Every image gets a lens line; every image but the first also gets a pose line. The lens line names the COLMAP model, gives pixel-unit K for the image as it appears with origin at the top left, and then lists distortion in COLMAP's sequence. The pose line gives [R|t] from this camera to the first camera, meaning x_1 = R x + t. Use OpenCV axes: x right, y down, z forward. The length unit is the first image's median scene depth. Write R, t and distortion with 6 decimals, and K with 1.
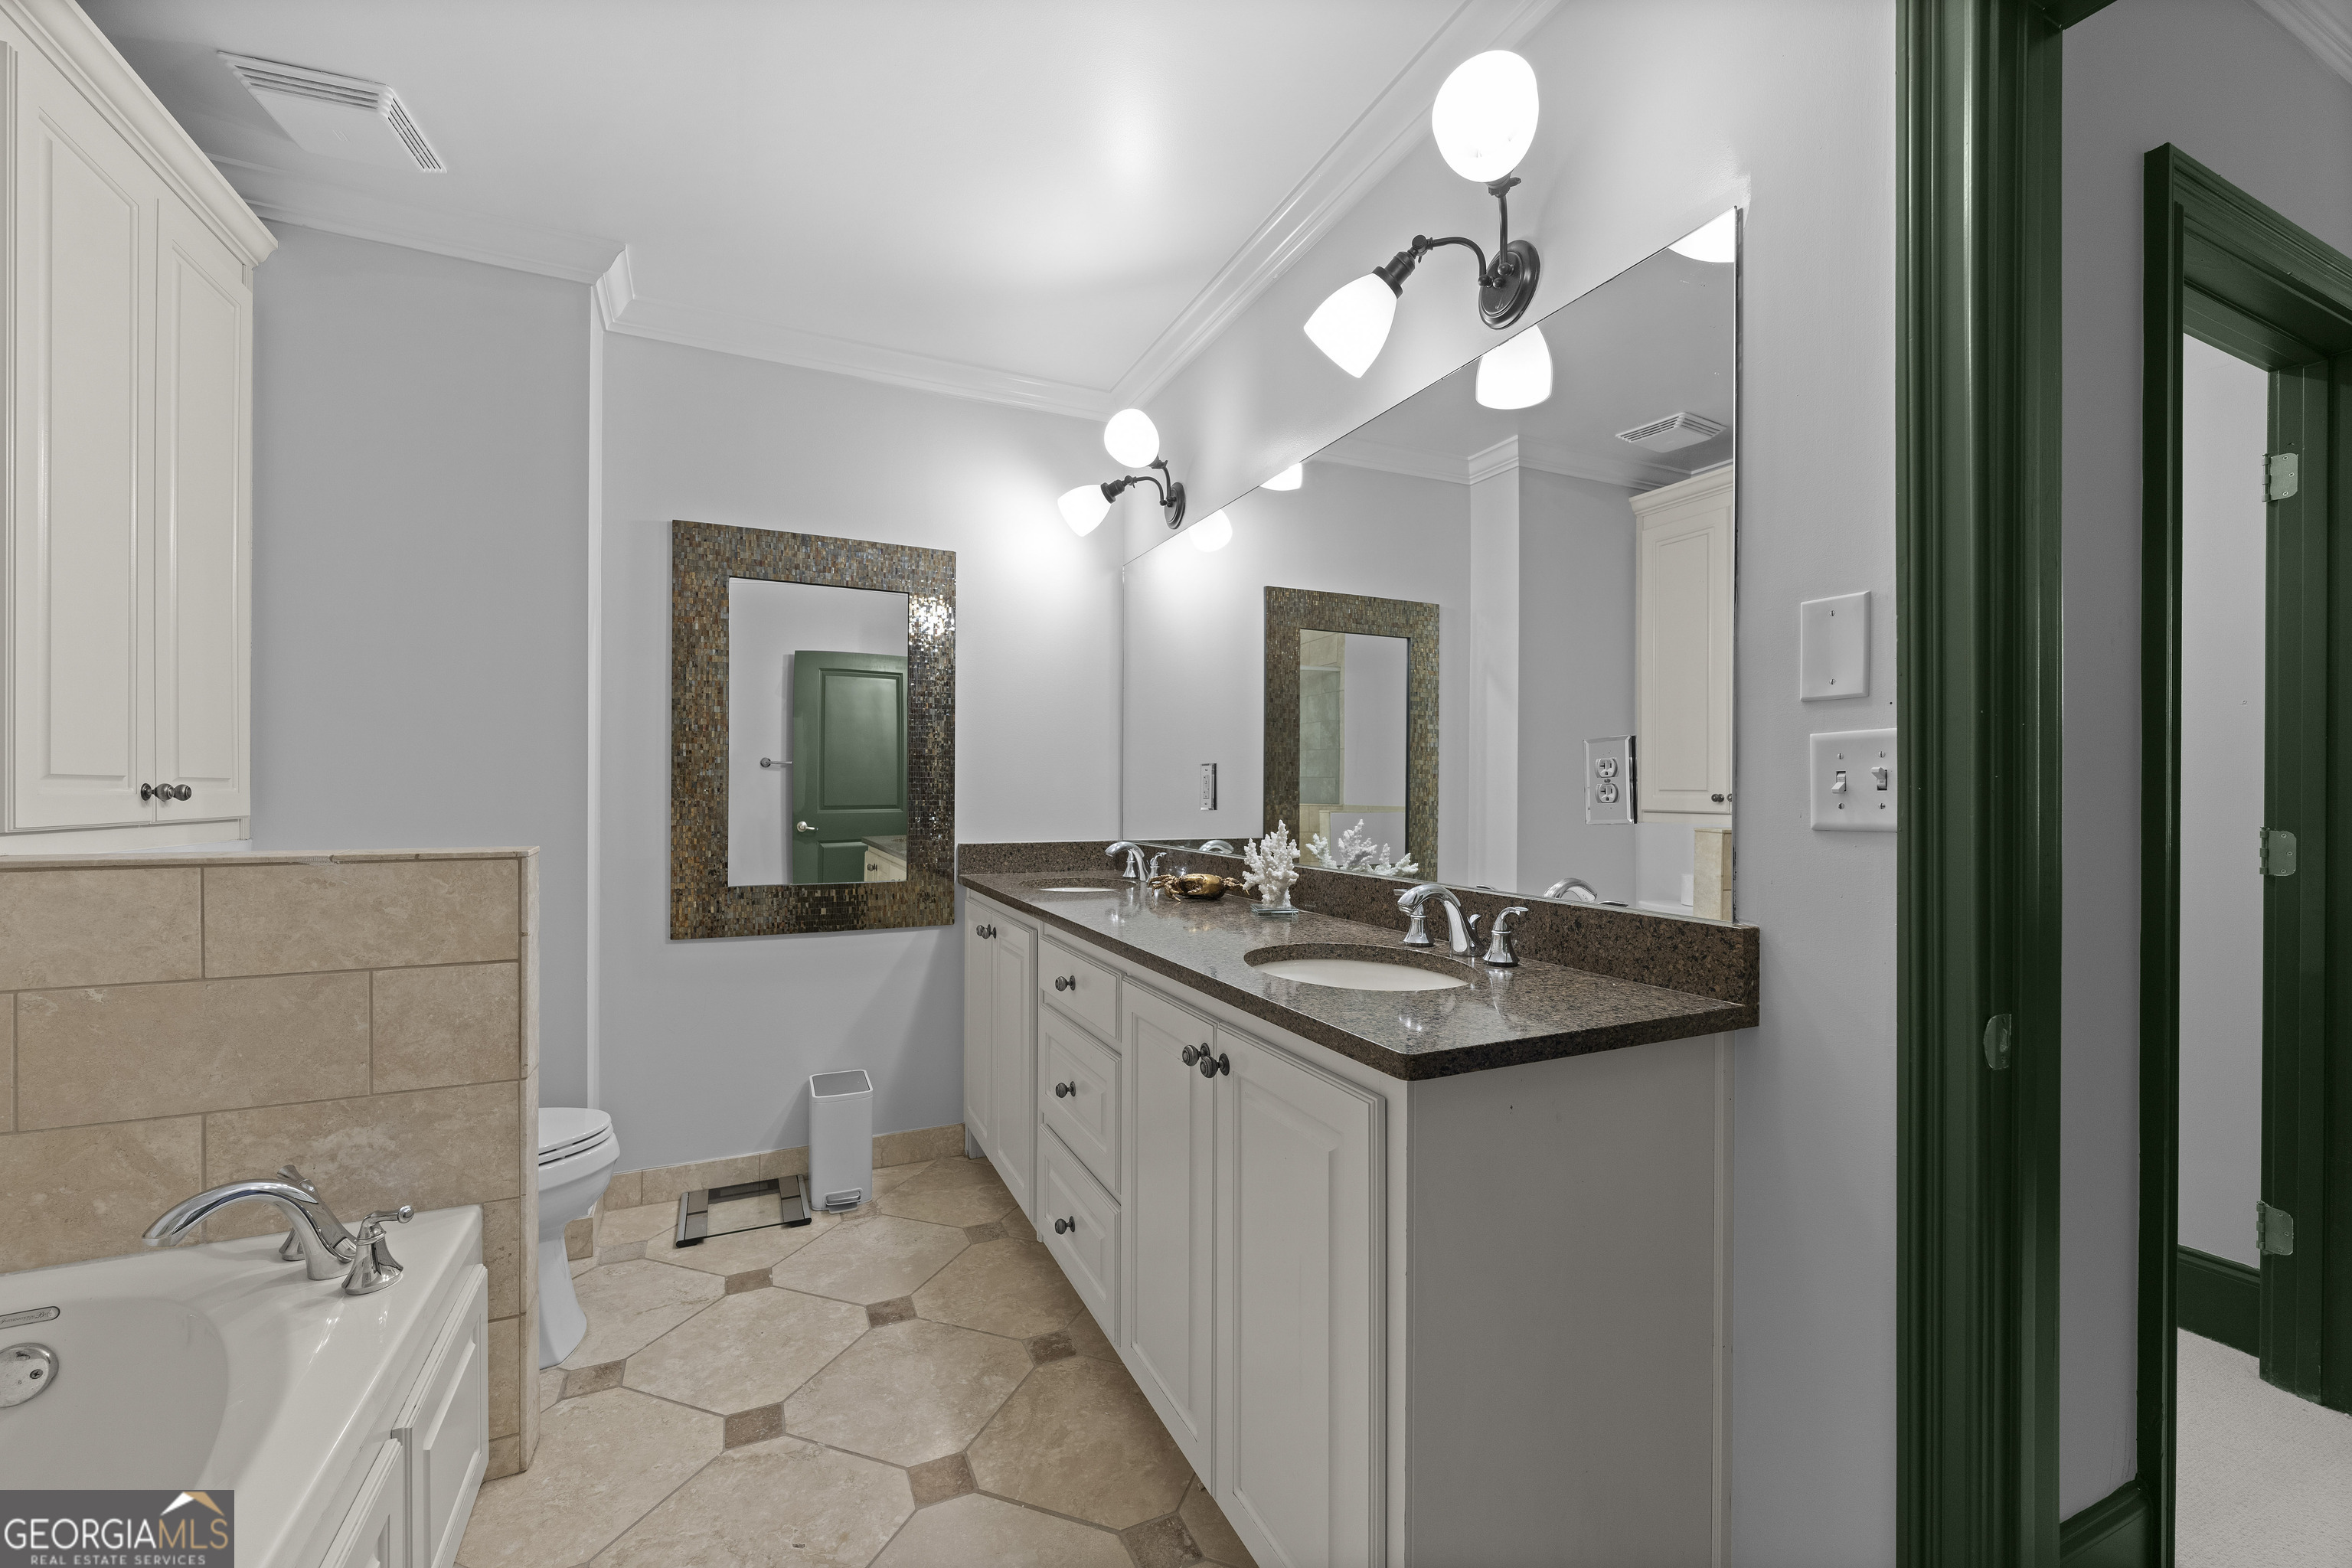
lens RADIAL K [[948.6, 0, 1170.6], [0, 948.6, 793.6], [0, 0, 1]] dist [-0.002300, -0.000096]
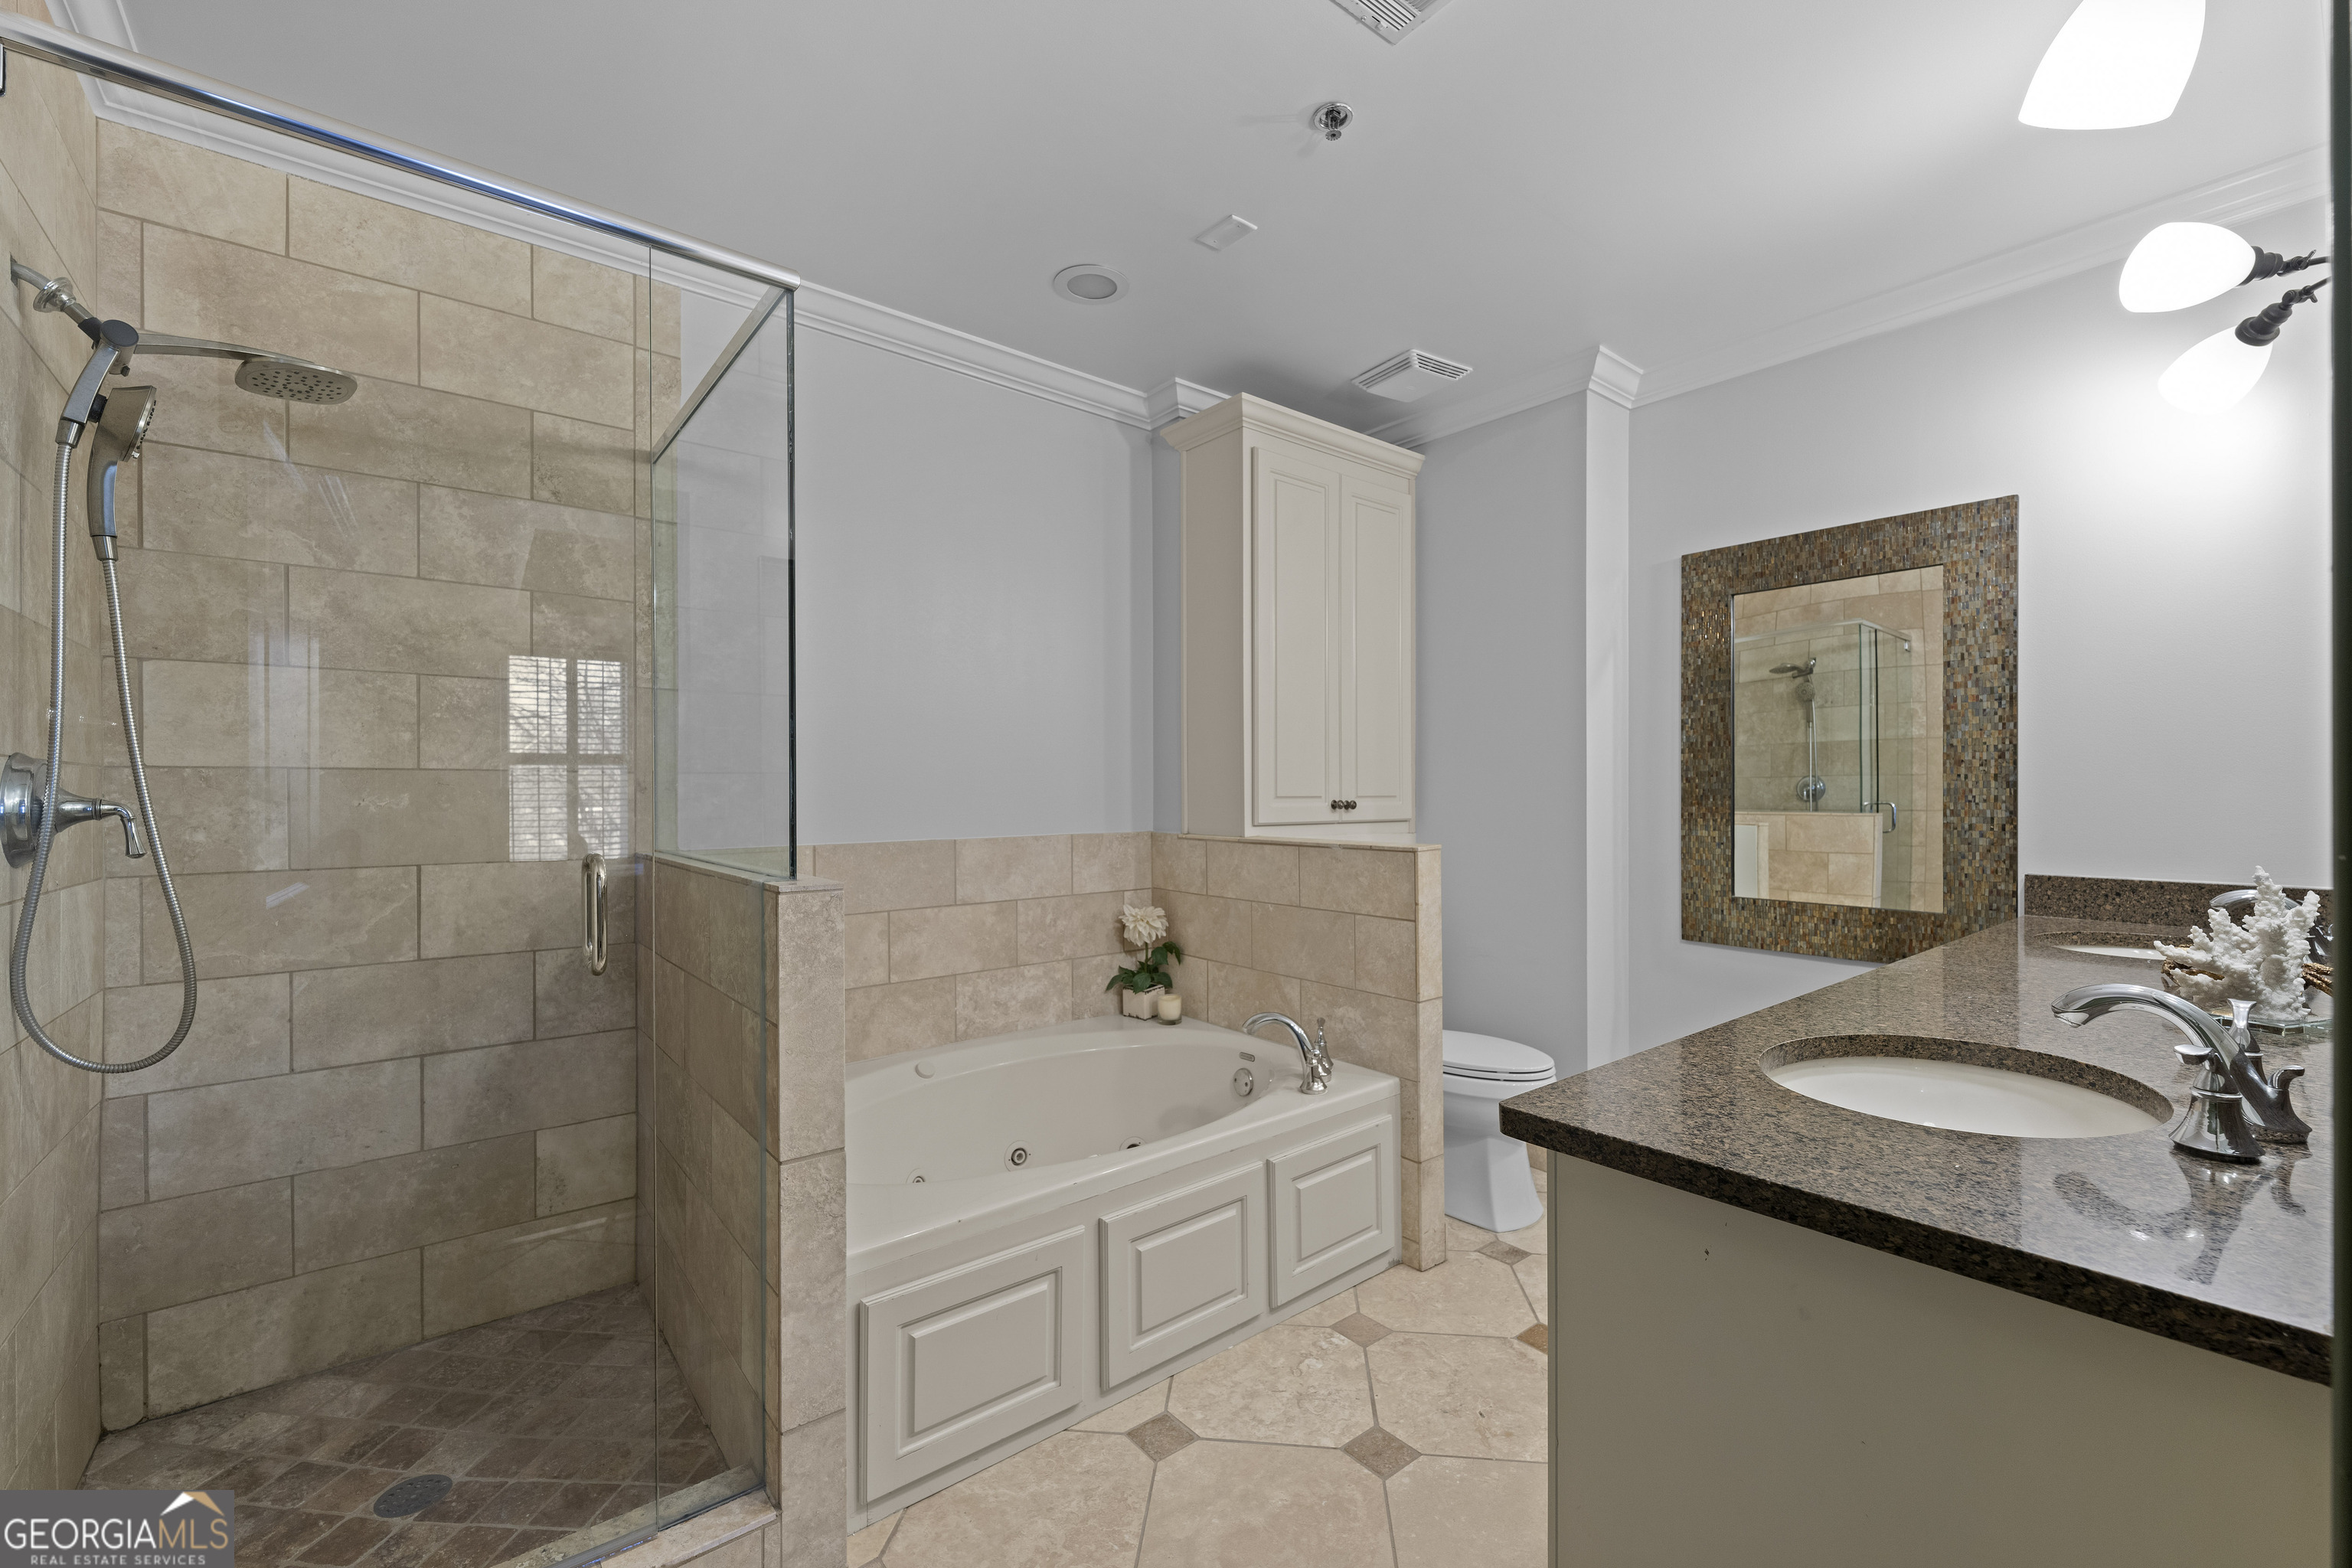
lens RADIAL K [[948.6, 0, 1170.6], [0, 948.6, 793.6], [0, 0, 1]] dist [-0.002300, -0.000096]
pose [[0.242910, -0.002604, -0.970045, 0.597802], [0.000844, 0.999997, -0.002473, -0.018055], [0.970048, -0.000217, 0.242912, 0.247255]]
